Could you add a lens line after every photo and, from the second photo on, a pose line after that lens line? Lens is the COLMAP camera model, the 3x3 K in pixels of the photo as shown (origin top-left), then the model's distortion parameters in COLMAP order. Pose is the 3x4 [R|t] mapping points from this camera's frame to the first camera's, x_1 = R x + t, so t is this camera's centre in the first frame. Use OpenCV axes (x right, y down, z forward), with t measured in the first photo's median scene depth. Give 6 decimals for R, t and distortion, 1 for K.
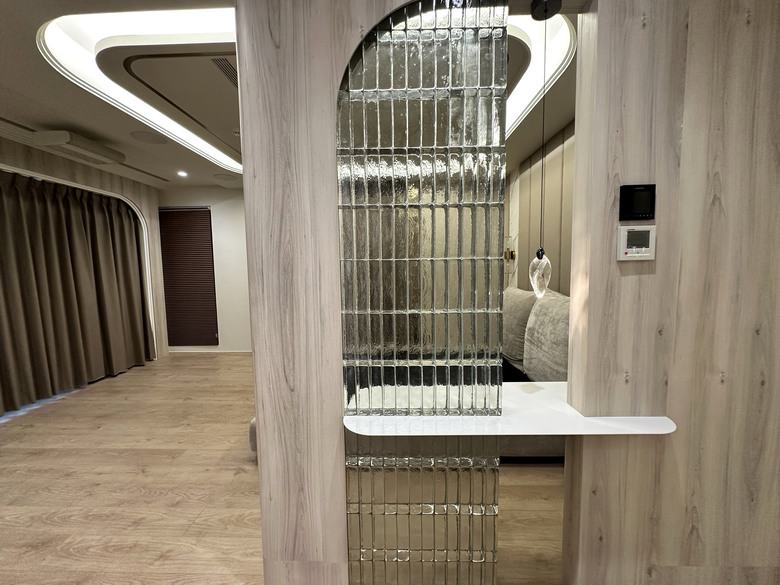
lens RADIAL K [[312.2, 0, 390.0], [0, 312.2, 292.5], [0, 0, 1]] dist [-0.002310, 0.000351]
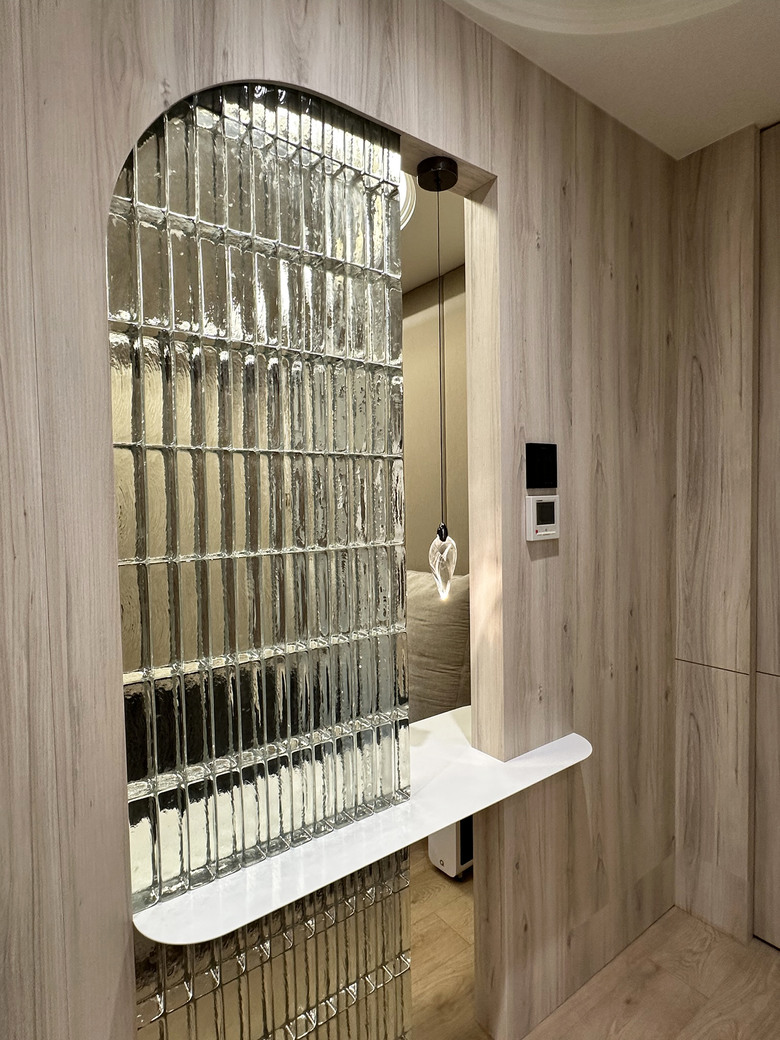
lens RADIAL K [[567.3, 0, 390.0], [0, 567.3, 520.0], [0, 0, 1]] dist [-0.001222, -0.000723]
pose [[0.784205, -0.023578, 0.620053, -0.369492], [0.053676, 0.998110, -0.029932, -0.127123], [-0.618175, 0.056754, 0.783989, 0.127175]]
